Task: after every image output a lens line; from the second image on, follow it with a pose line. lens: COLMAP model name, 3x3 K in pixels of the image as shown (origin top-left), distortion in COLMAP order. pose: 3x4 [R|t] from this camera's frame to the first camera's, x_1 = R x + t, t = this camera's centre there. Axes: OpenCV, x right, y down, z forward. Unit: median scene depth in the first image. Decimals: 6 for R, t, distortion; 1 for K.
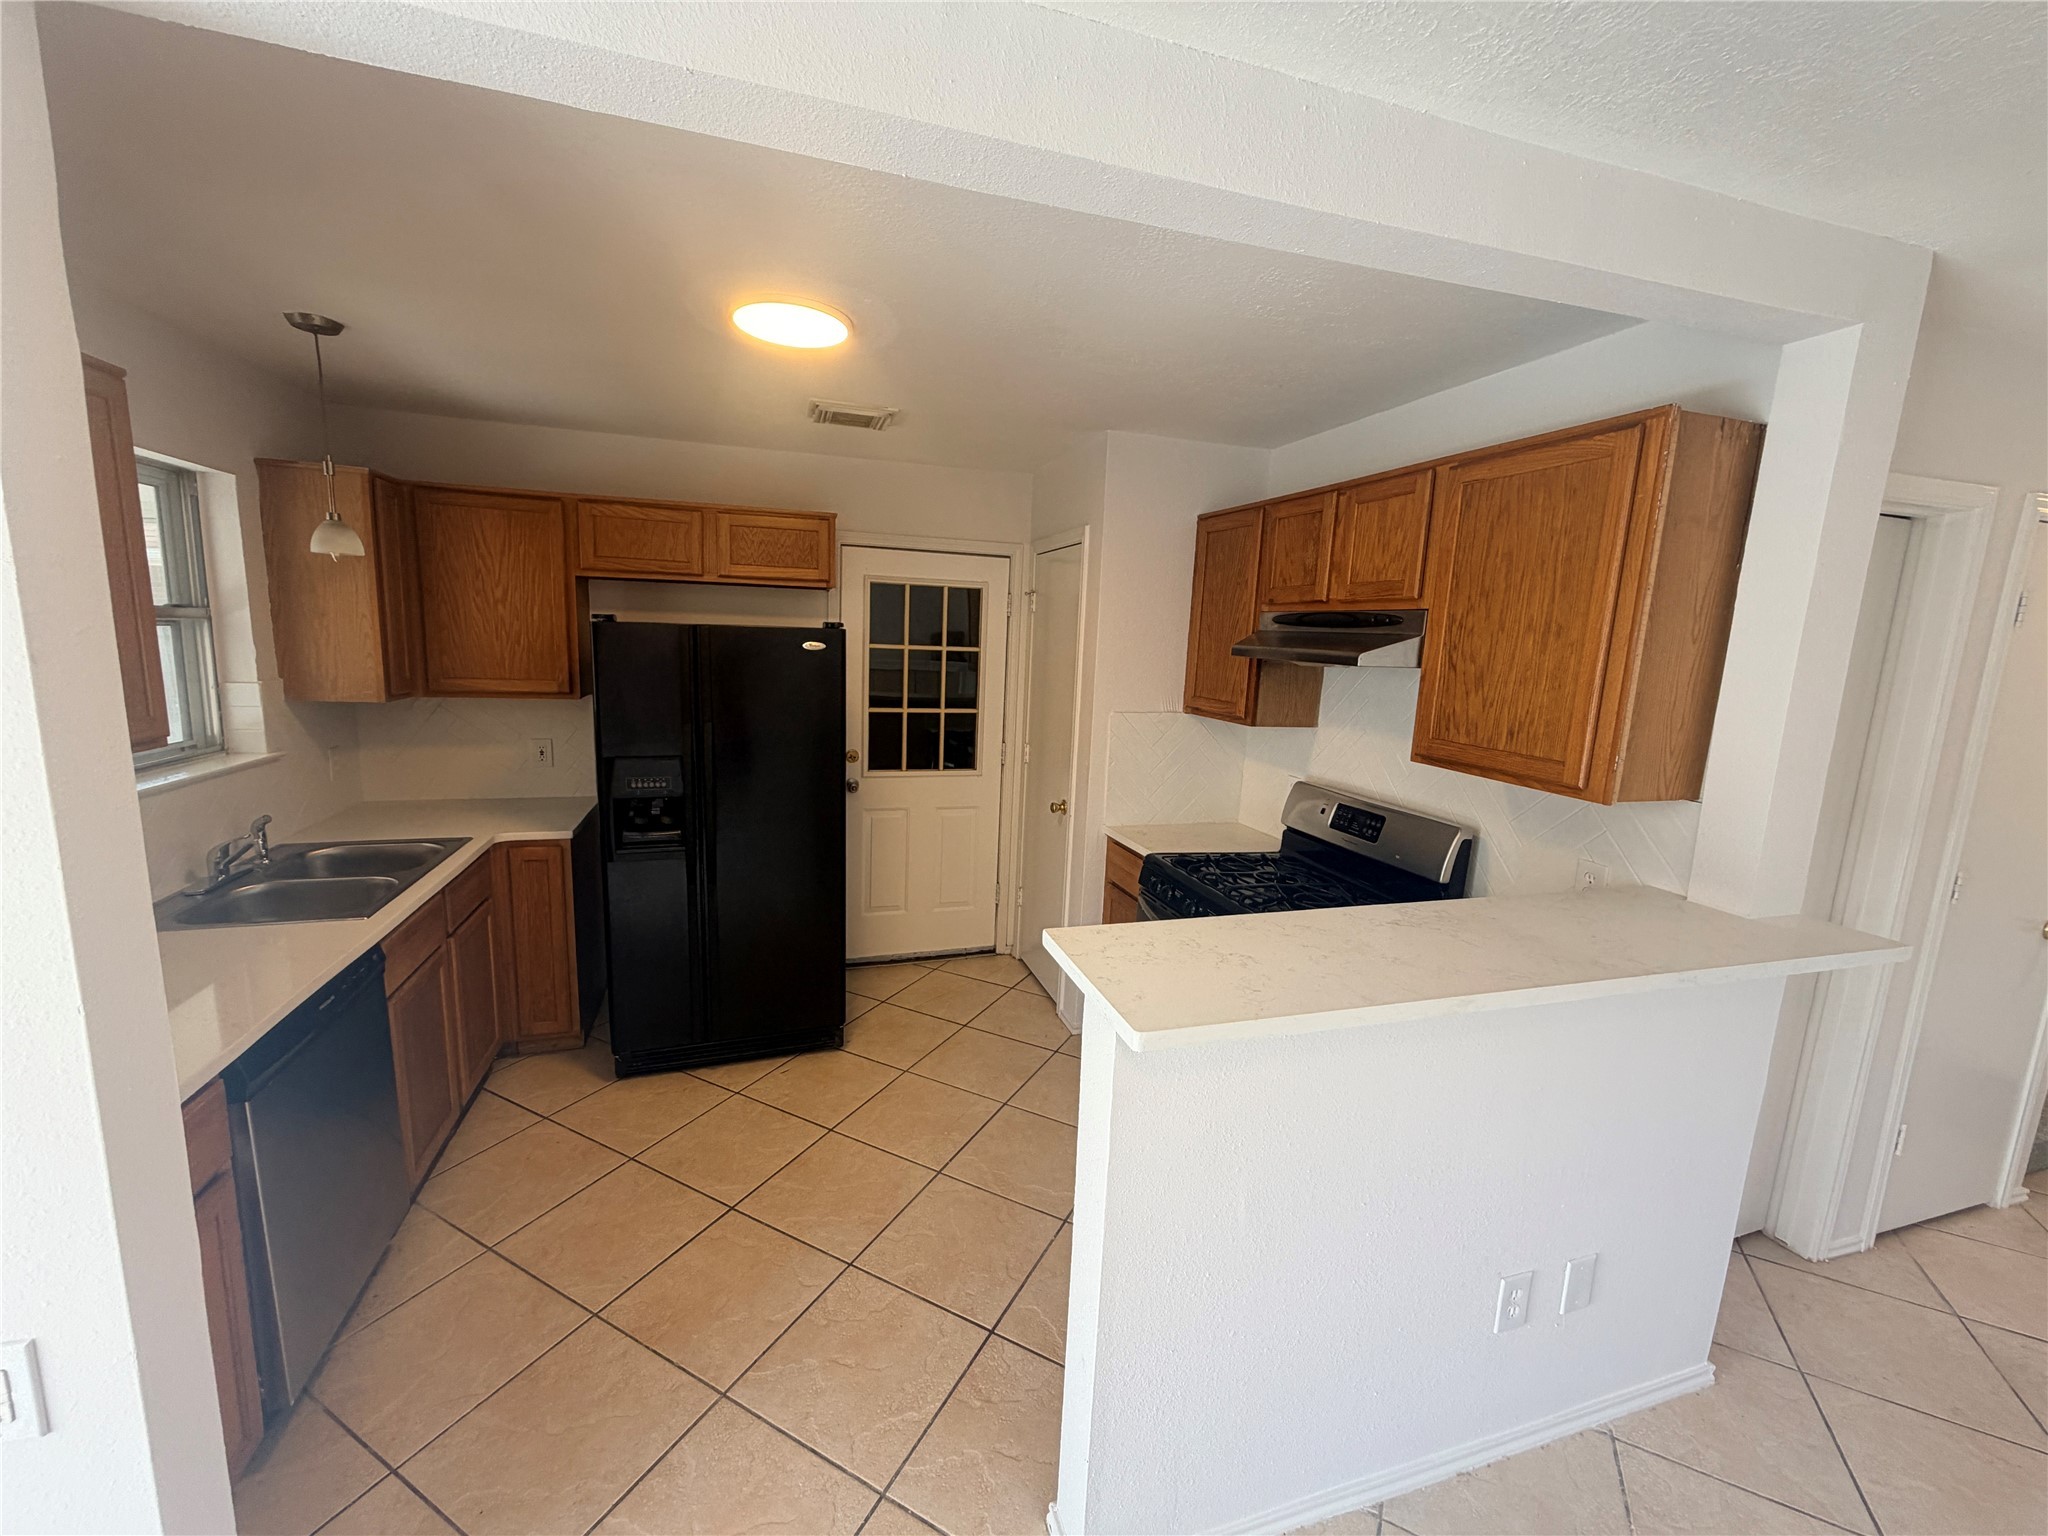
lens RADIAL K [[817.1, 0, 1020.0], [0, 817.1, 766.5], [0, 0, 1]] dist [-0.001009, 0.000012]
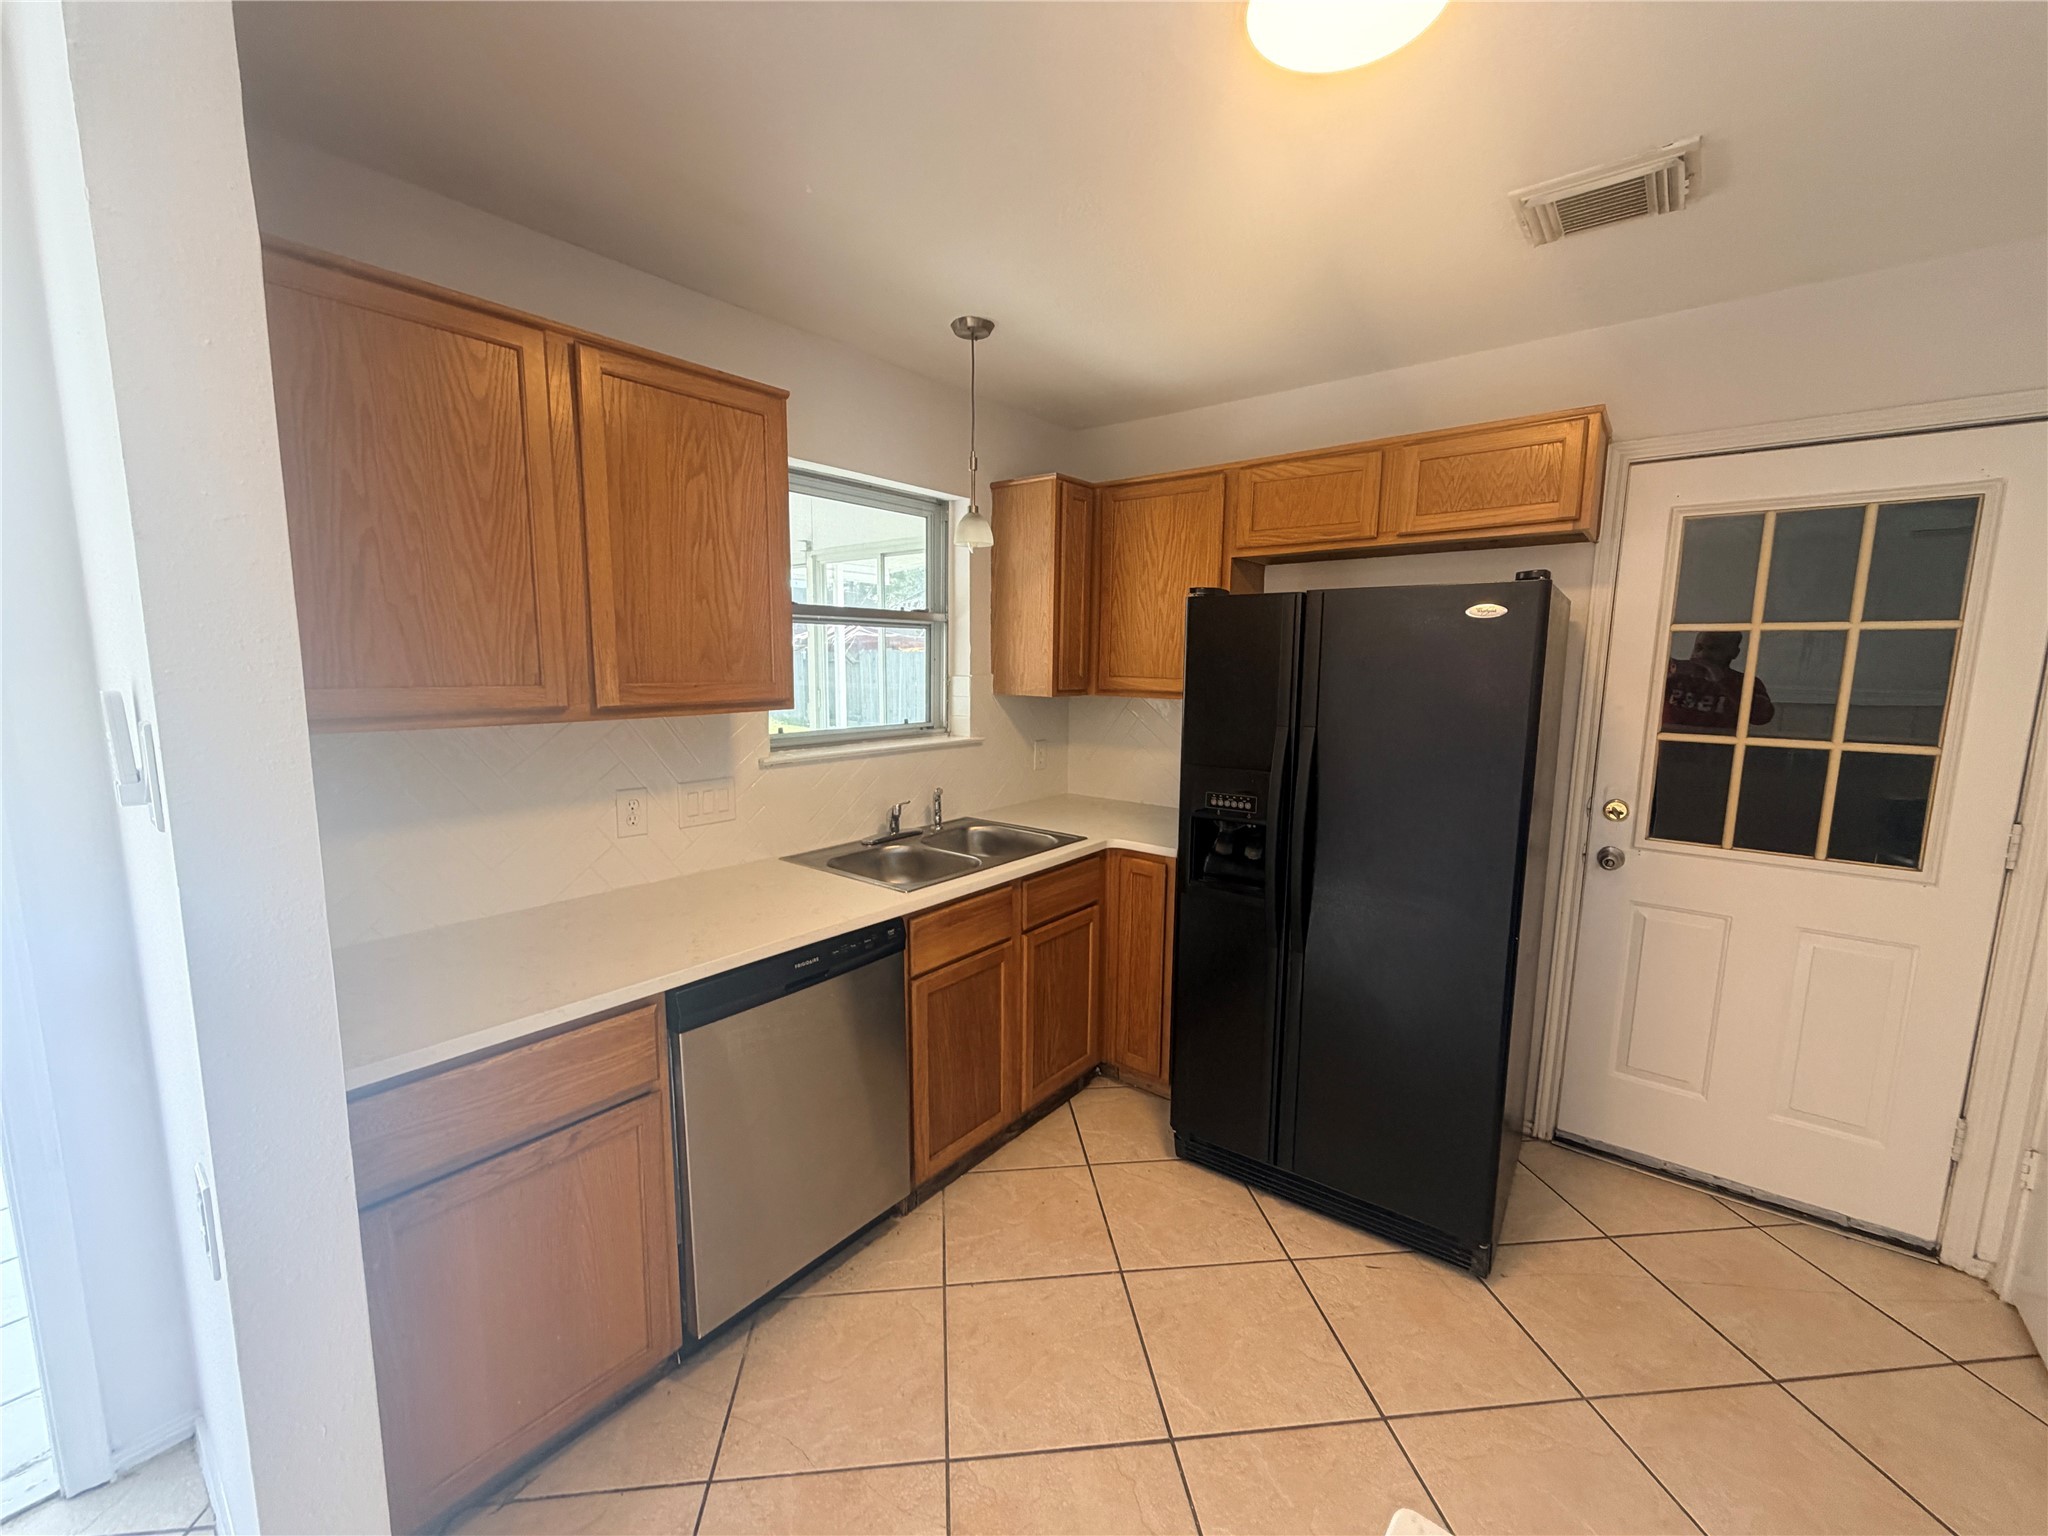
lens RADIAL K [[817.1, 0, 1020.8], [0, 817.1, 768.3], [0, 0, 1]] dist [-0.001009, 0.000012]
pose [[0.548114, 0.079597, -0.832608, 0.070785], [-0.121184, 0.992515, 0.015107, 0.001070], [0.827578, 0.092619, 0.553657, 0.368587]]
